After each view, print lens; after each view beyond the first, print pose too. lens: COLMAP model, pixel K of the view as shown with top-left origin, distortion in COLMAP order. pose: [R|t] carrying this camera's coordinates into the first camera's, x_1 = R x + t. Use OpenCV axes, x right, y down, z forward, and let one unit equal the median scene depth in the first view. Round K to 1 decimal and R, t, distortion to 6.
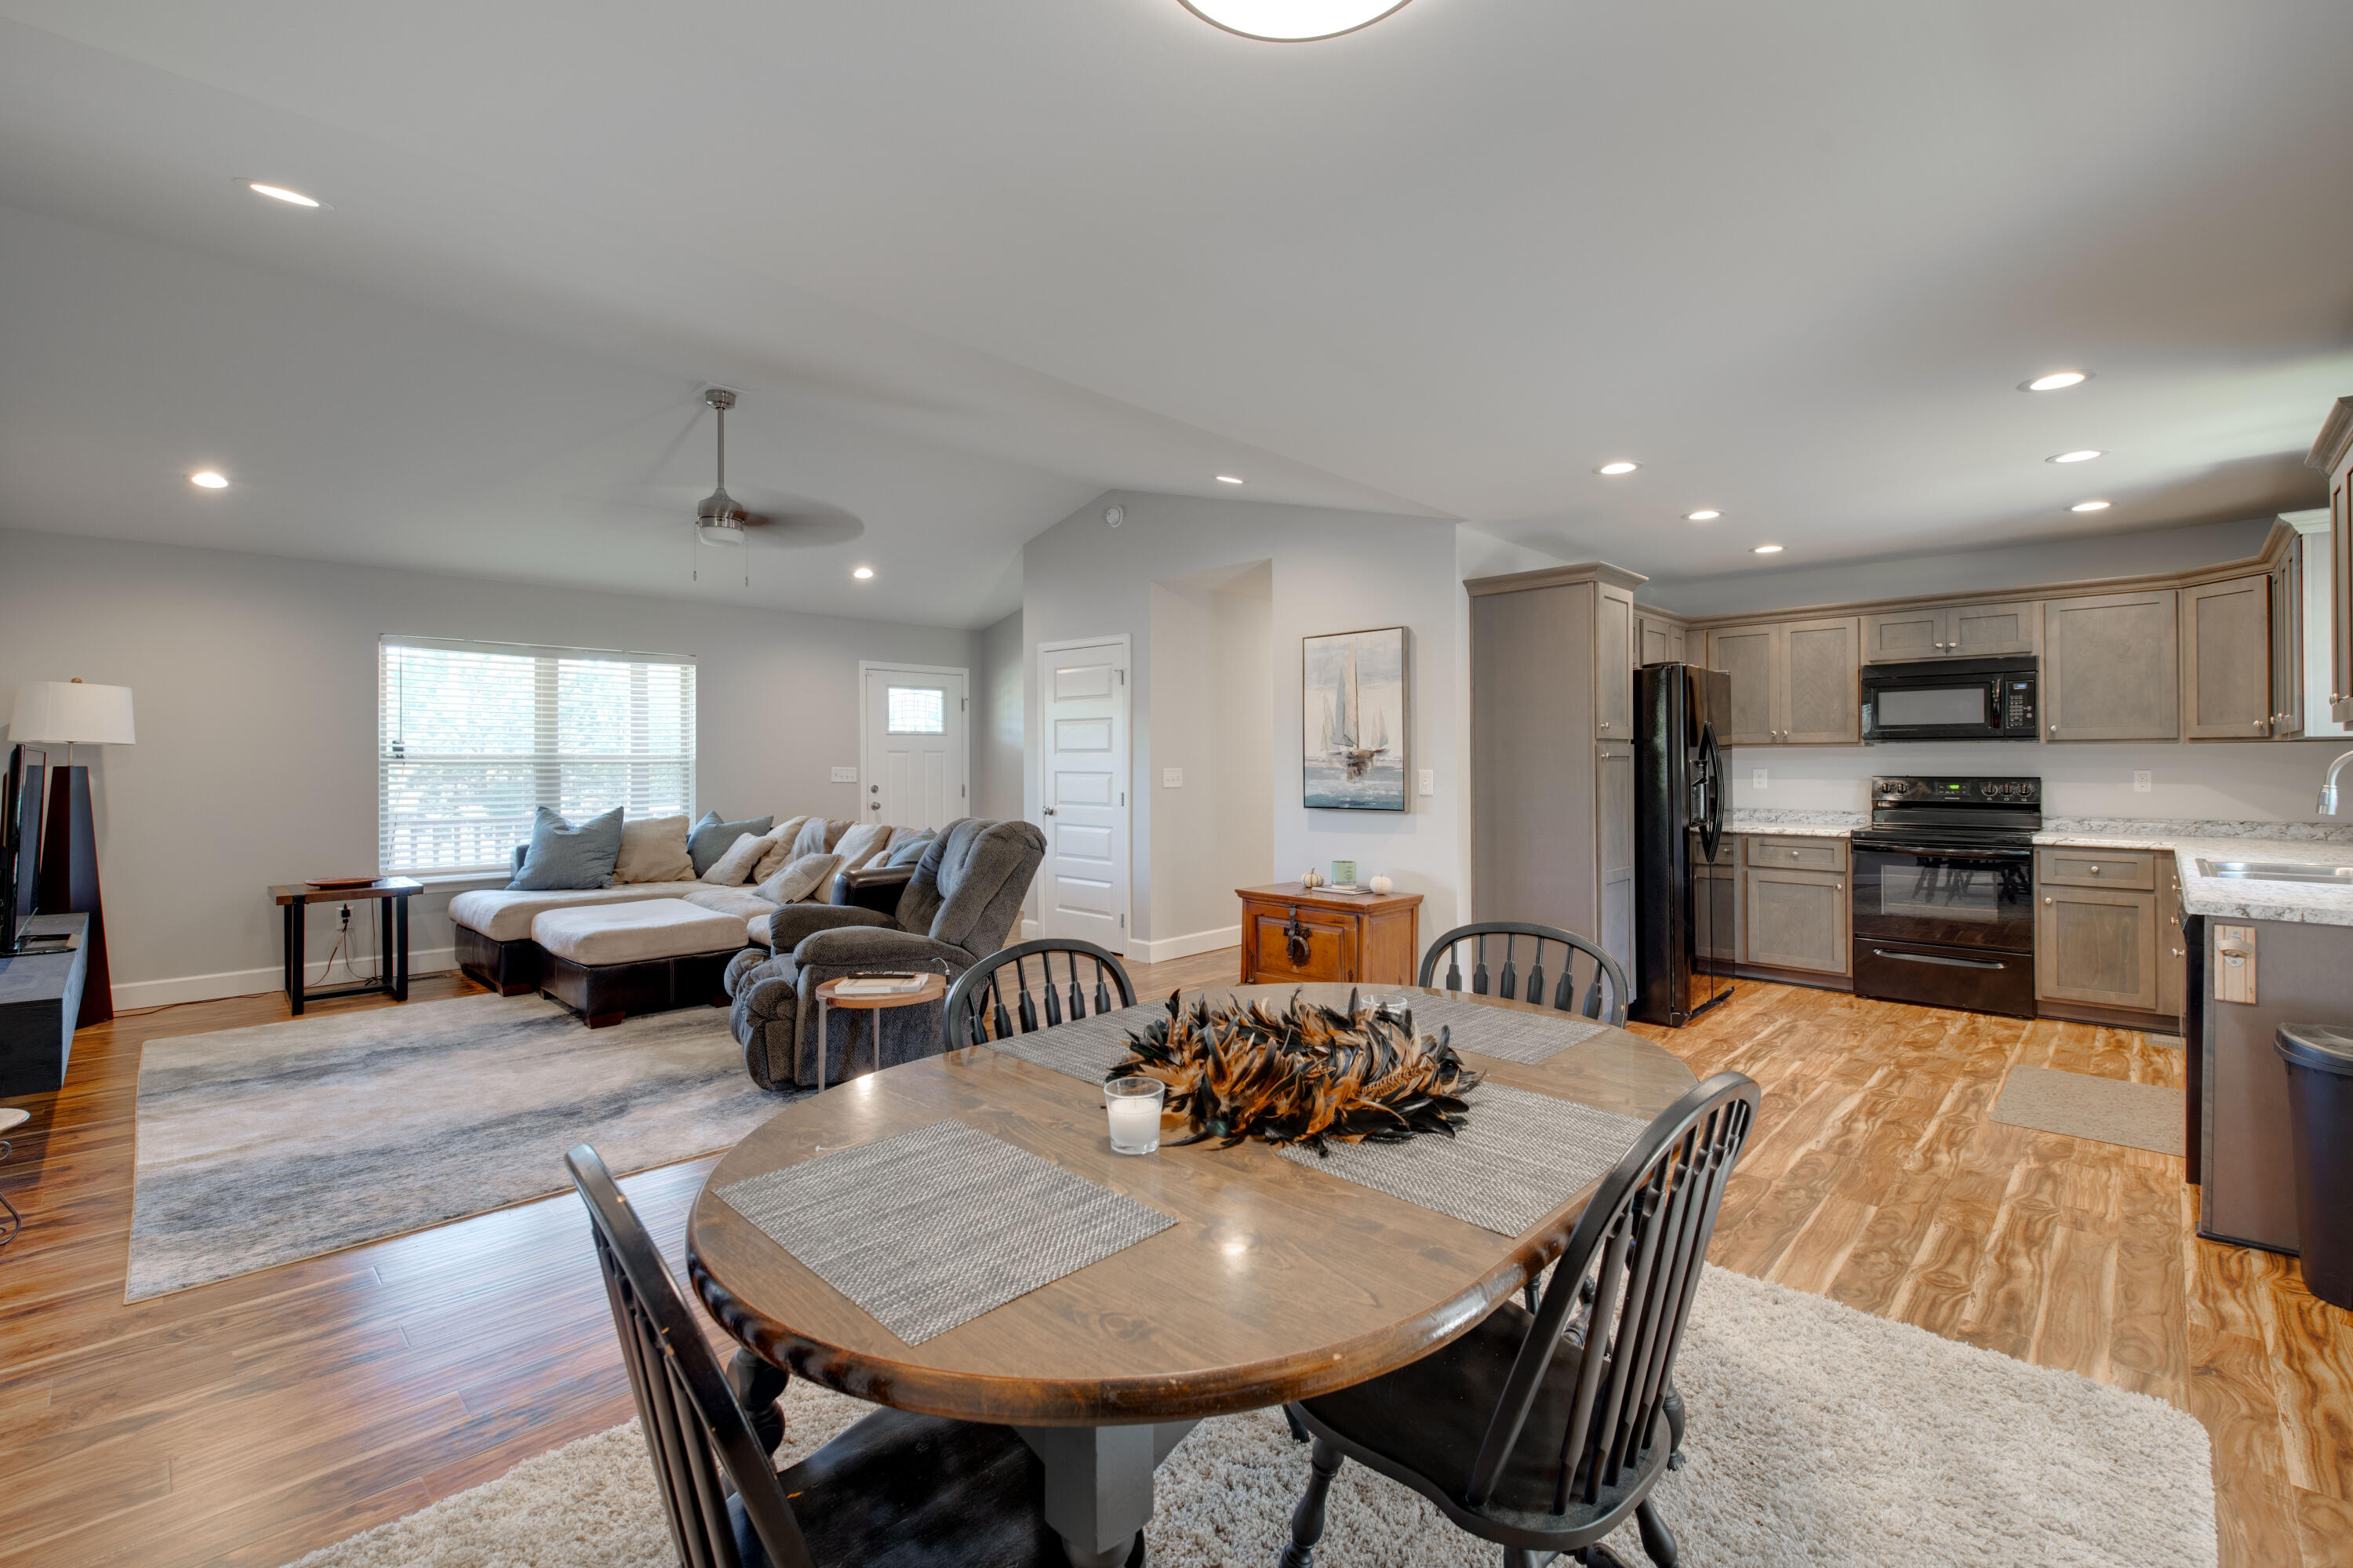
lens RADIAL K [[1030.4, 0, 1190.7], [0, 1030.4, 734.9], [0, 0, 1]] dist [-0.002756, -0.003268]
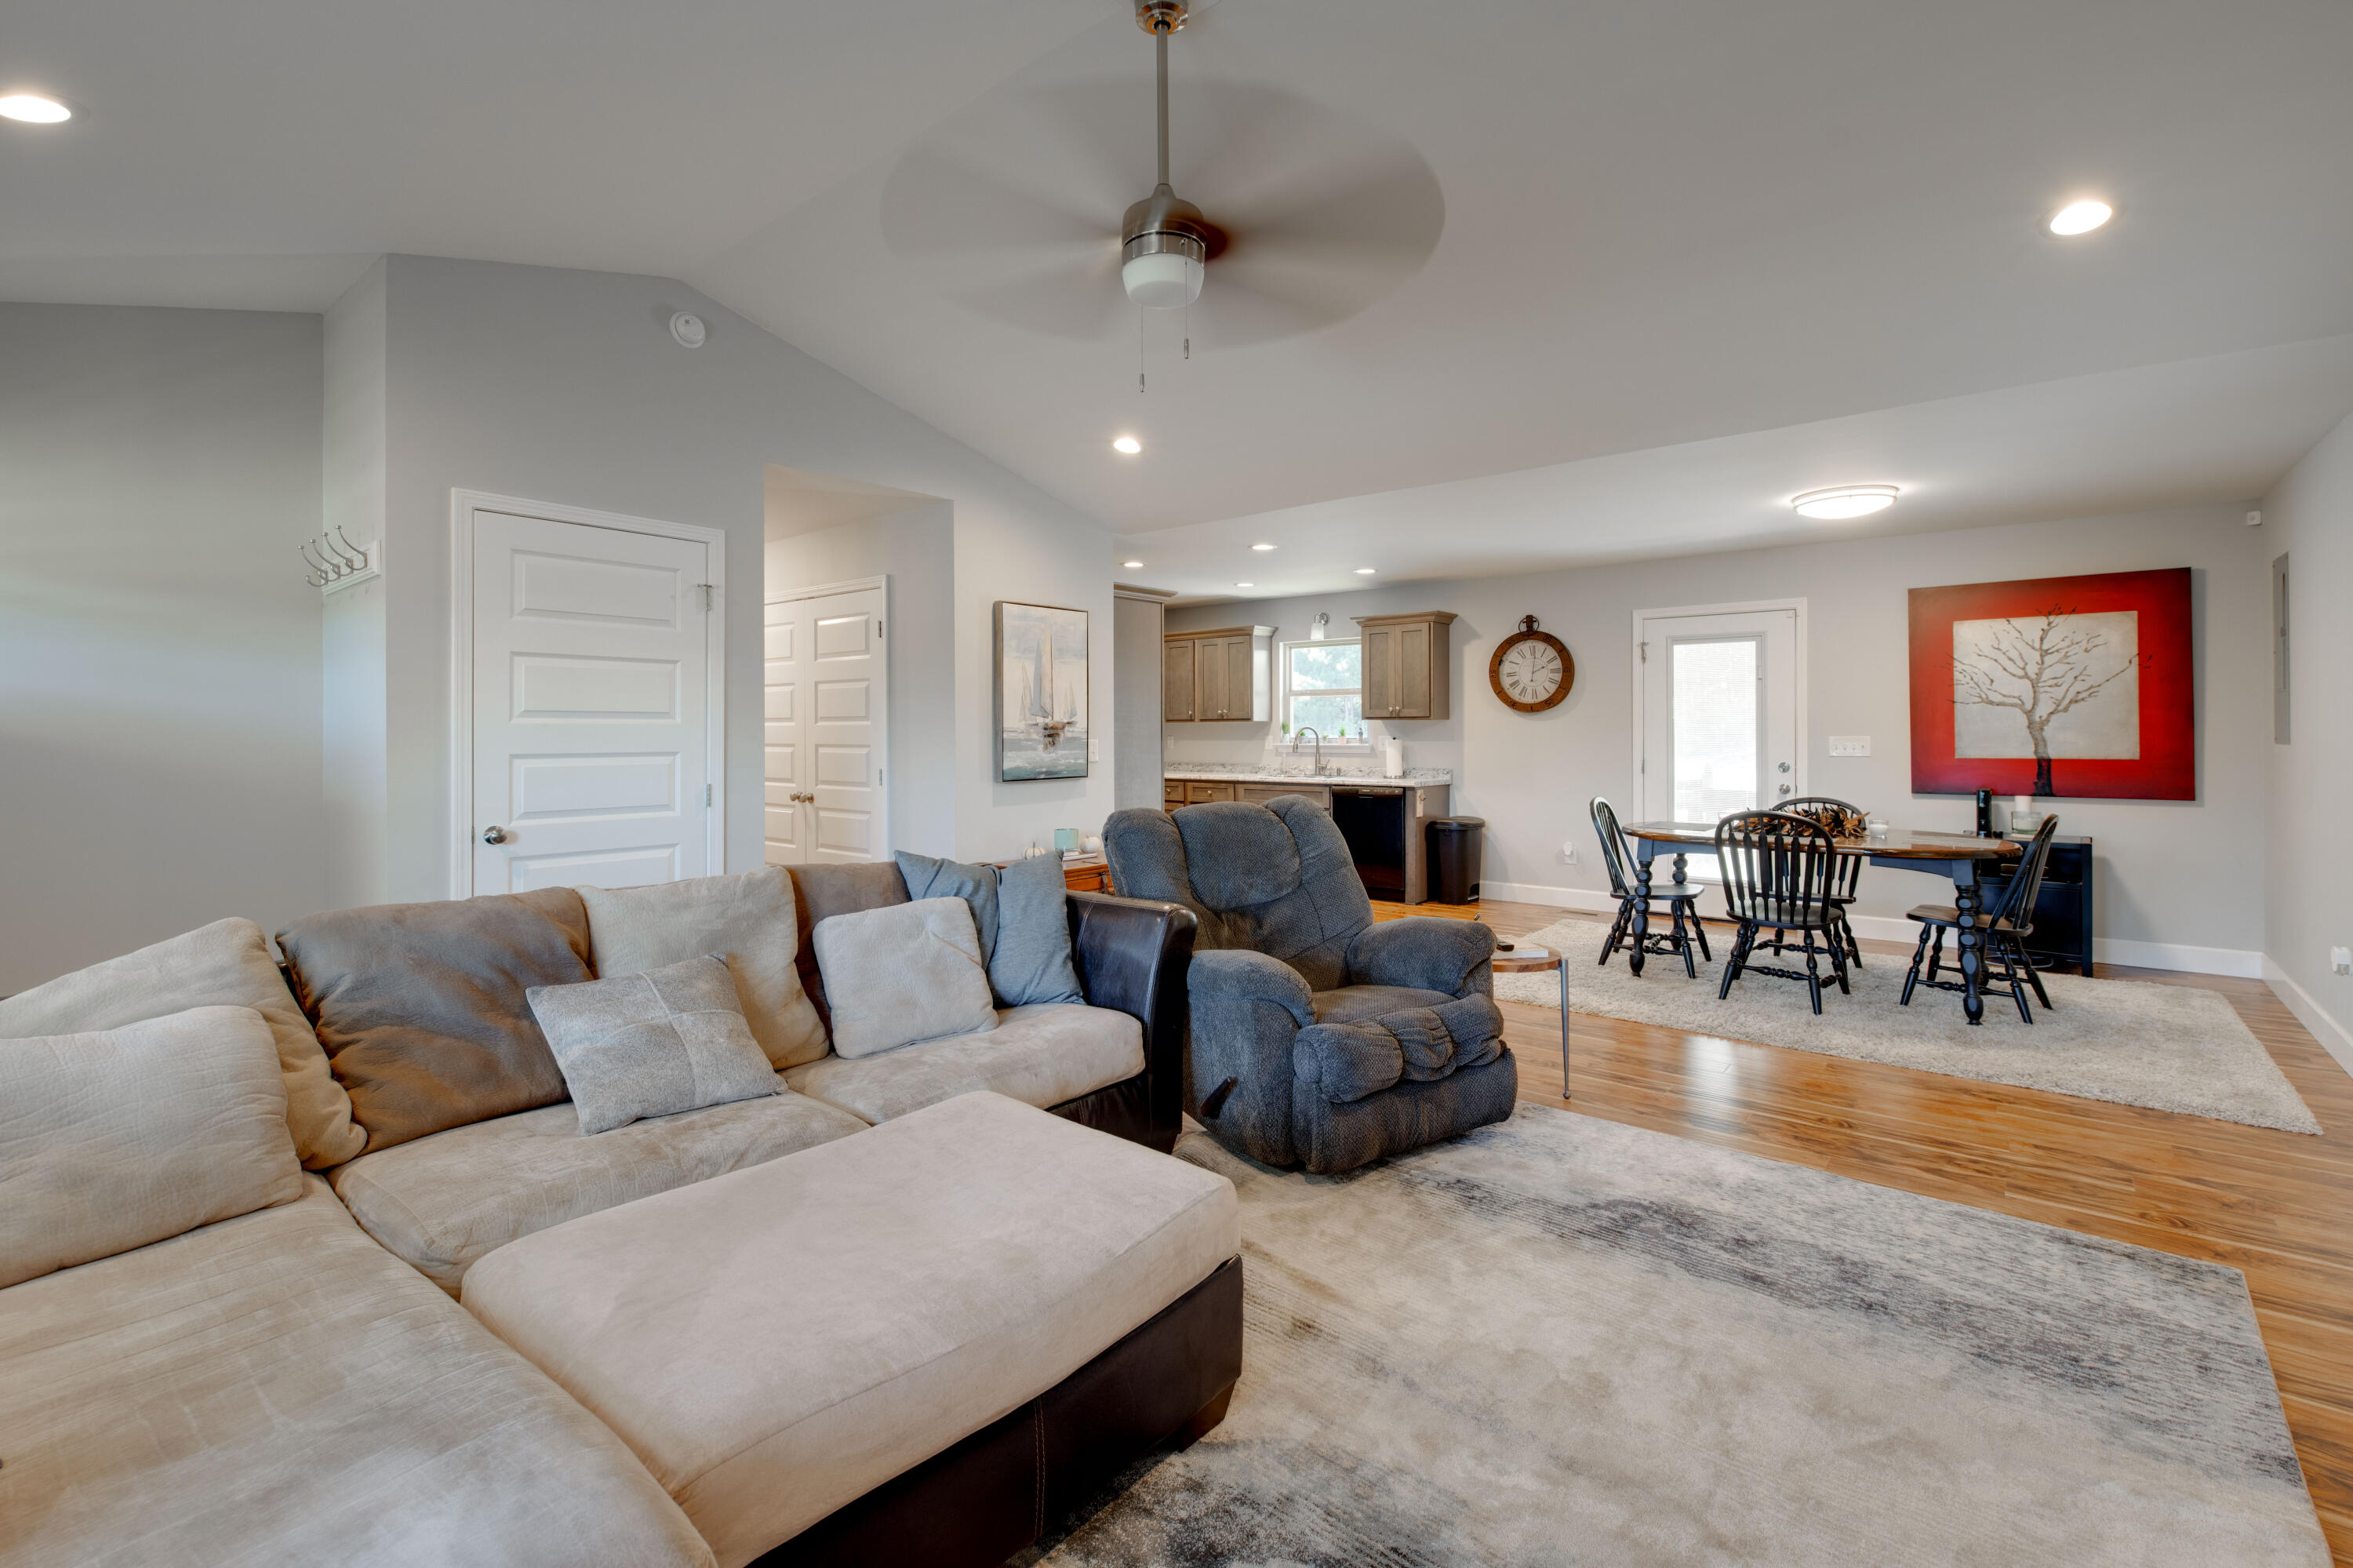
lens RADIAL K [[1030.4, 0, 1147.4], [0, 1030.4, 756.1], [0, 0, 1]] dist [-0.002756, -0.003268]
pose [[-0.057889, -0.021628, 0.998089, -0.905005], [-0.018742, 0.999613, 0.020574, 0.026927], [-0.998147, -0.017515, -0.058272, 0.984322]]
